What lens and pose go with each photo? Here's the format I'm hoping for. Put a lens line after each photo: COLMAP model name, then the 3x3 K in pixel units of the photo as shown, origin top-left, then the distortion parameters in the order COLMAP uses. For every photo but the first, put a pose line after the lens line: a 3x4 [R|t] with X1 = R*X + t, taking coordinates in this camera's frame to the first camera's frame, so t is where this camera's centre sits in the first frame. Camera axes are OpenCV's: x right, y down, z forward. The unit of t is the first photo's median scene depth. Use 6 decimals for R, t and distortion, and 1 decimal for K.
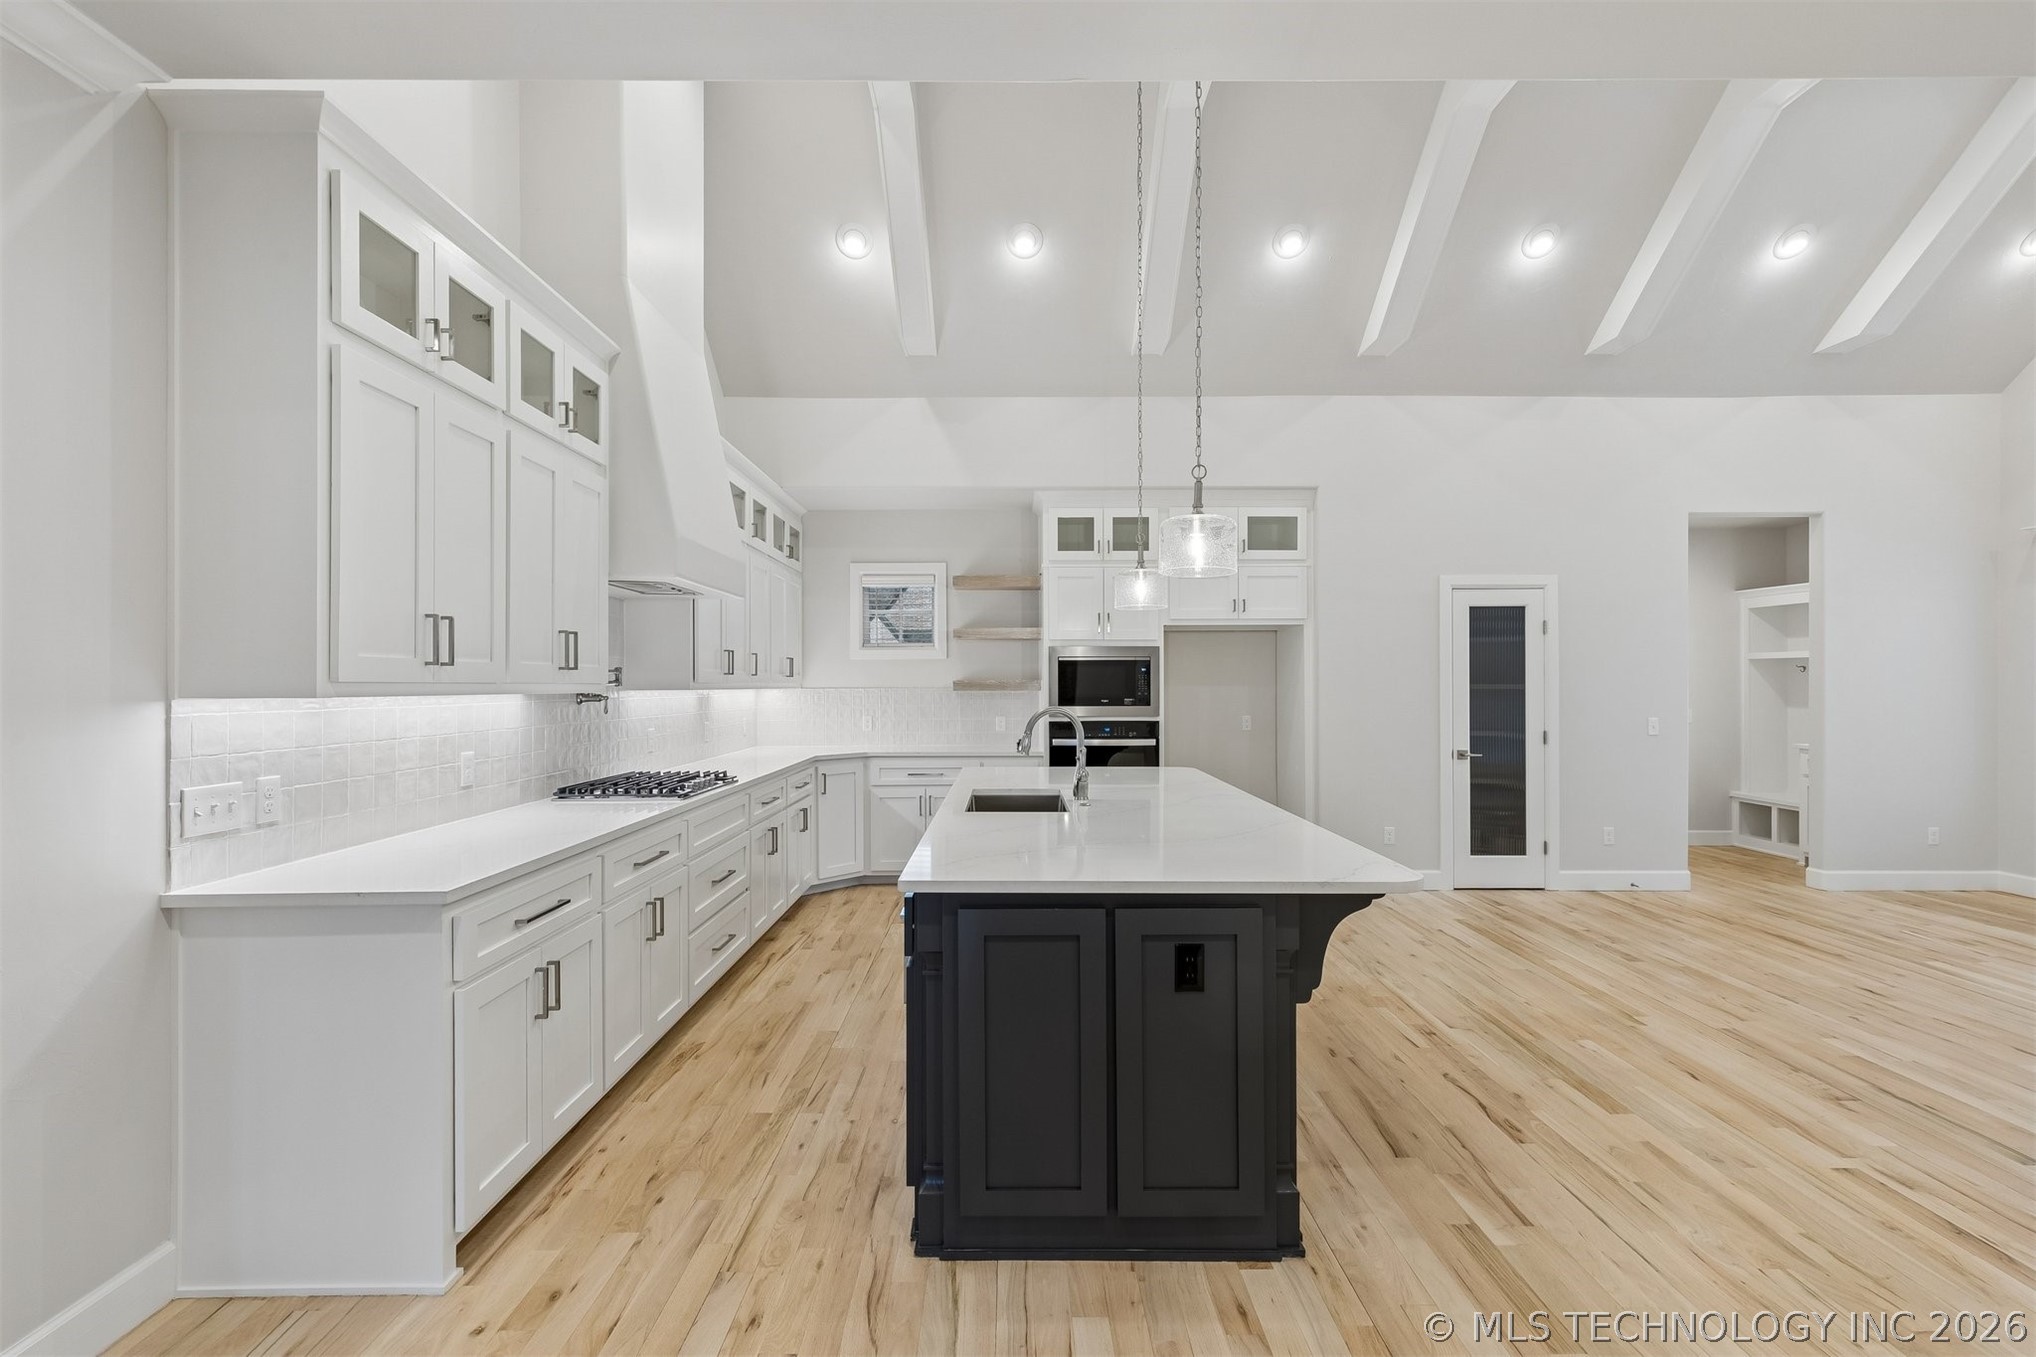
lens RADIAL K [[913.1, 0, 1018.1], [0, 913.1, 679.5], [0, 0, 1]] dist [0.000944, -0.000879]
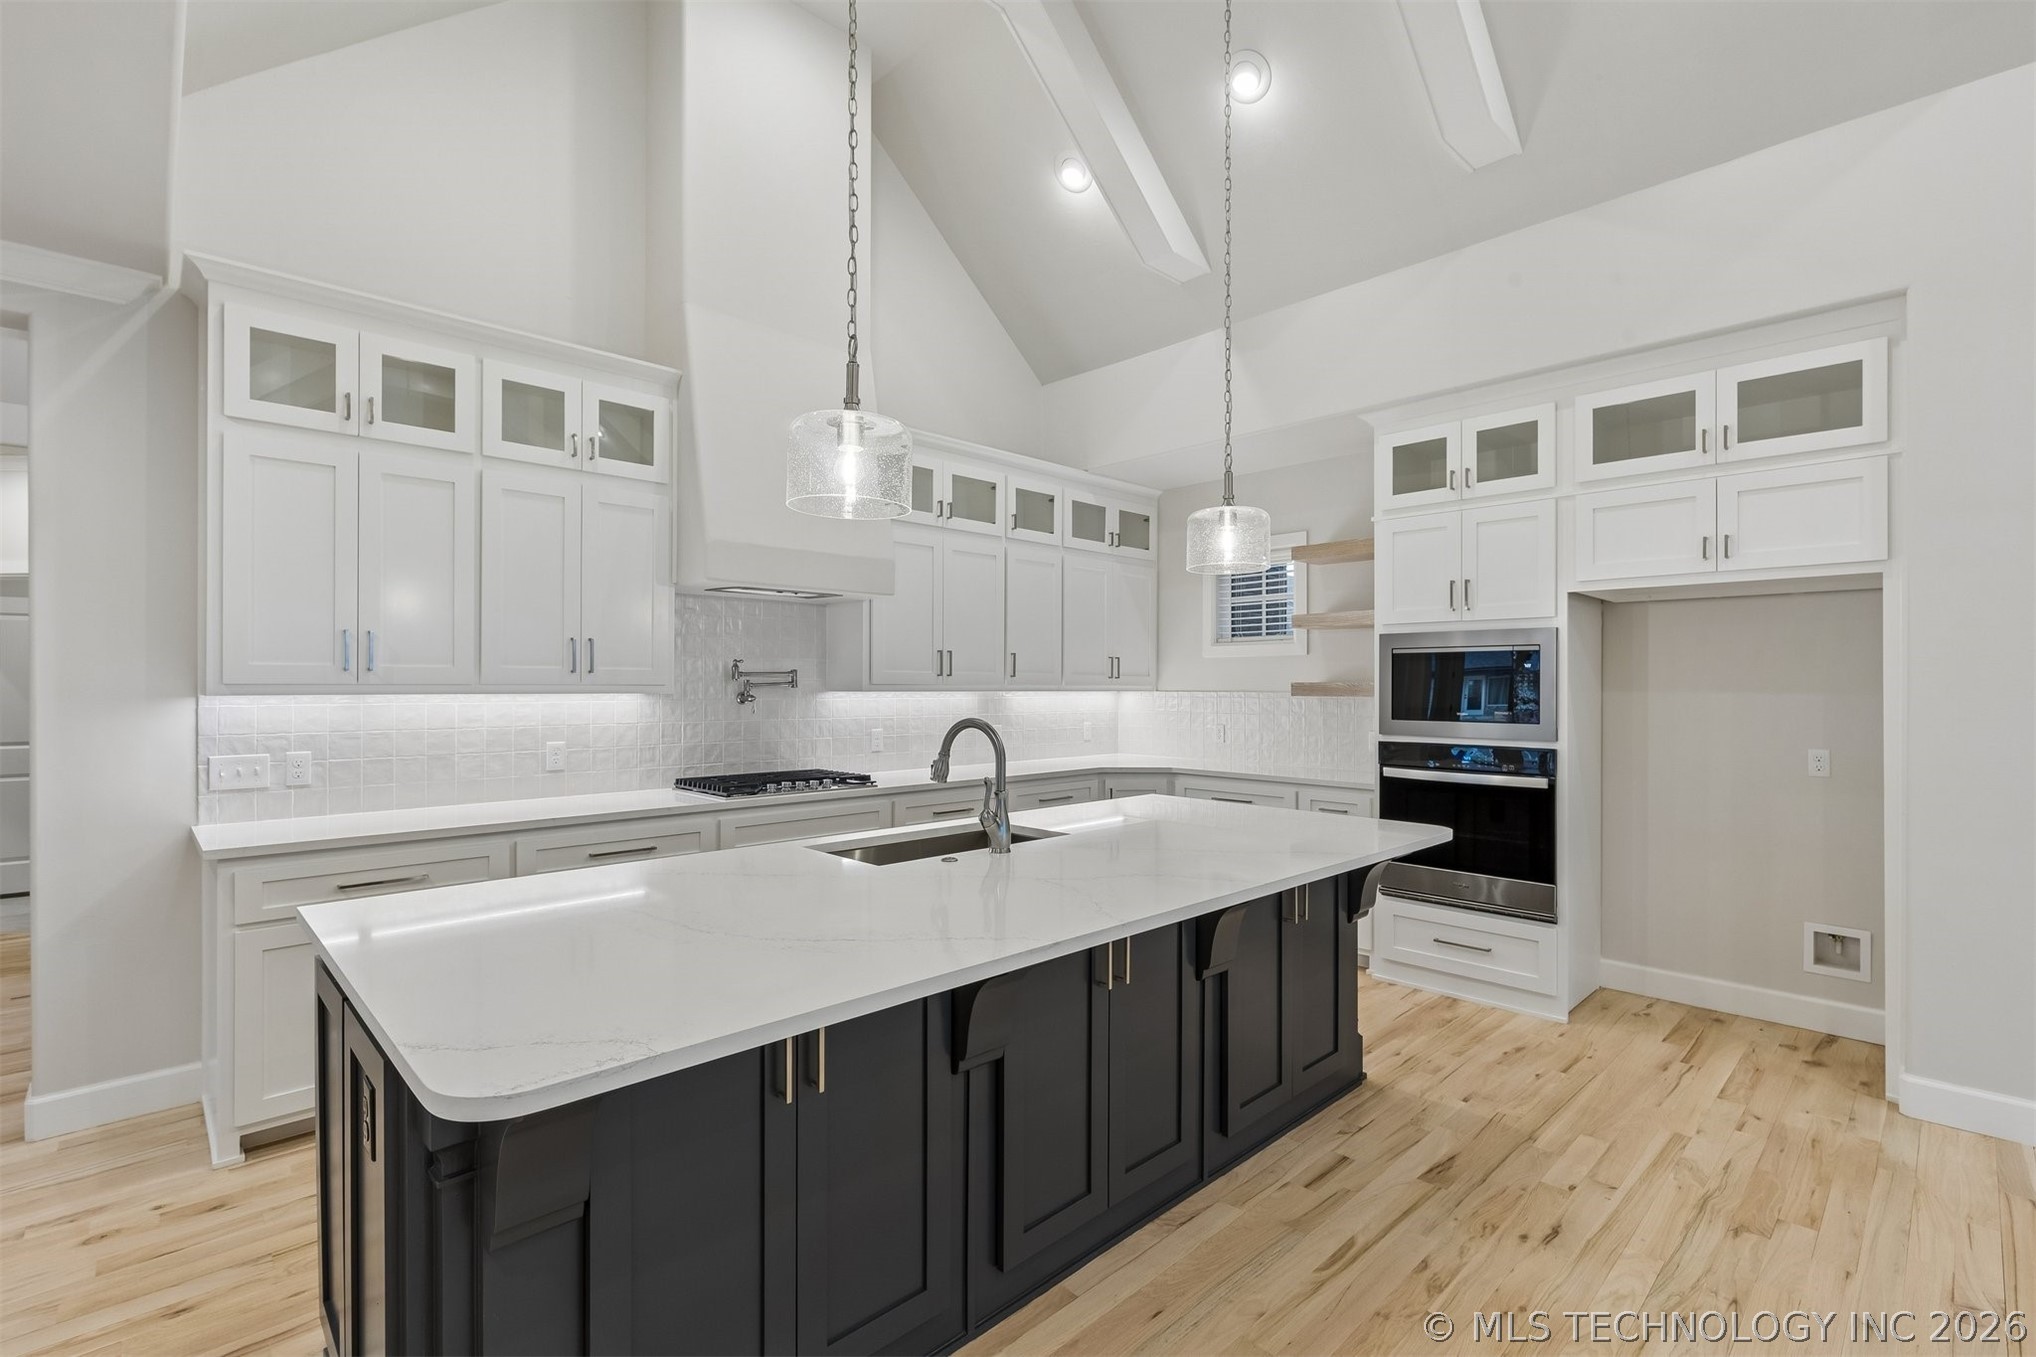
lens RADIAL K [[915.6, 0, 1021.0], [0, 915.6, 683.8], [0, 0, 1]] dist [-0.000936, -0.000405]
pose [[0.689011, 0.003252, -0.724744, 0.522175], [-0.000202, 0.999991, 0.004294, -0.001738], [0.724751, -0.002812, 0.689005, 0.466089]]
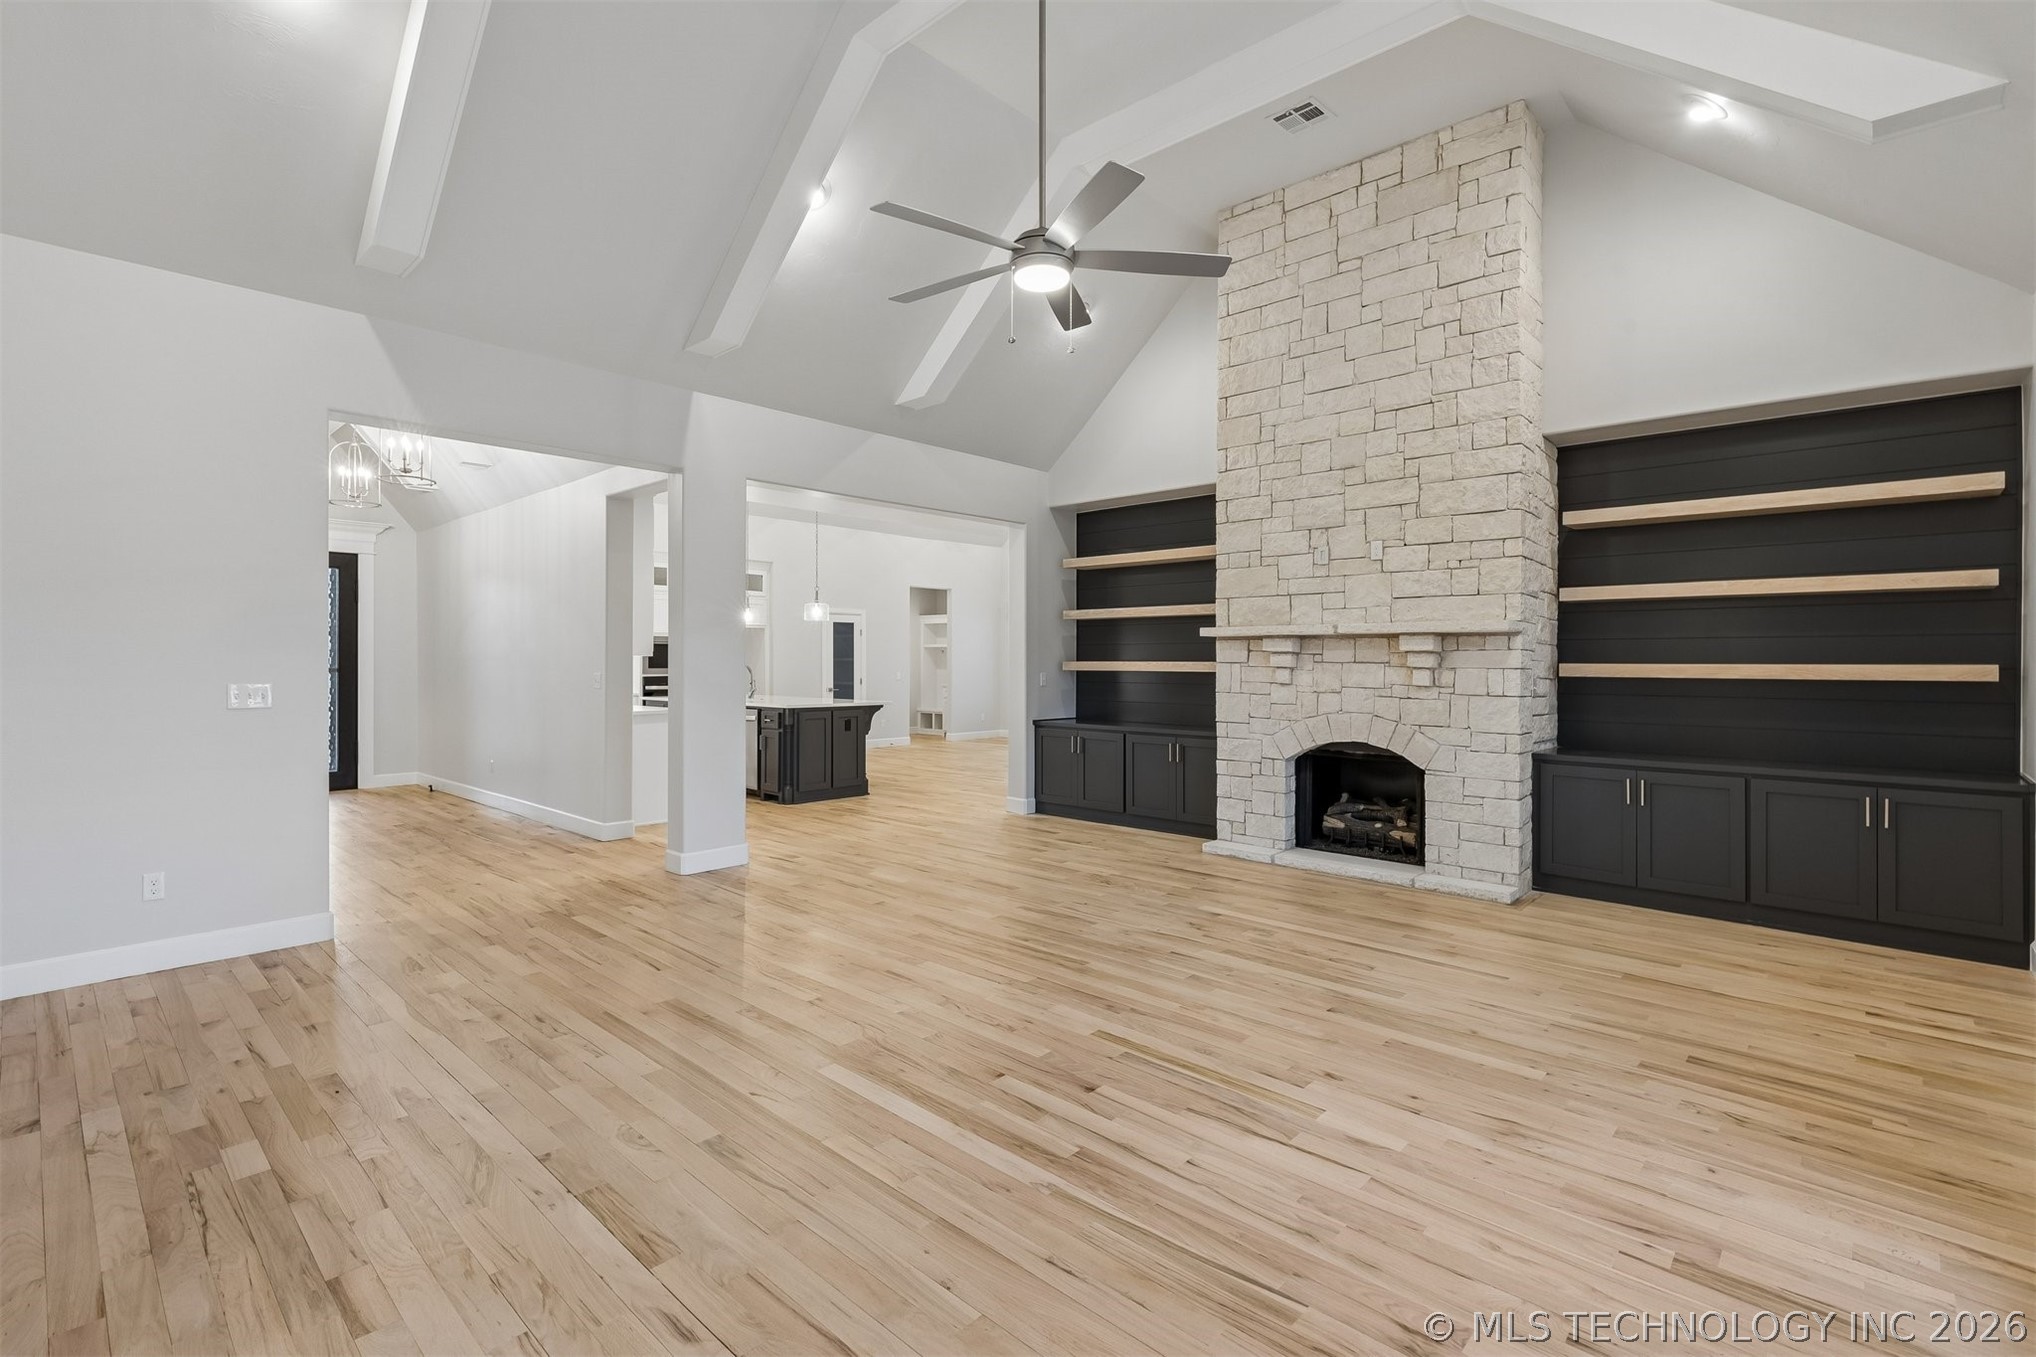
lens RADIAL K [[924.5, 0, 1010.9], [0, 924.5, 661.0], [0, 0, 1]] dist [0.008732, -0.000261]
pose [[0.689714, 0.003373, 0.724074, -1.184062], [-0.005544, 0.999984, 0.000622, 0.014015], [-0.724060, -0.004443, 0.689722, -1.214634]]
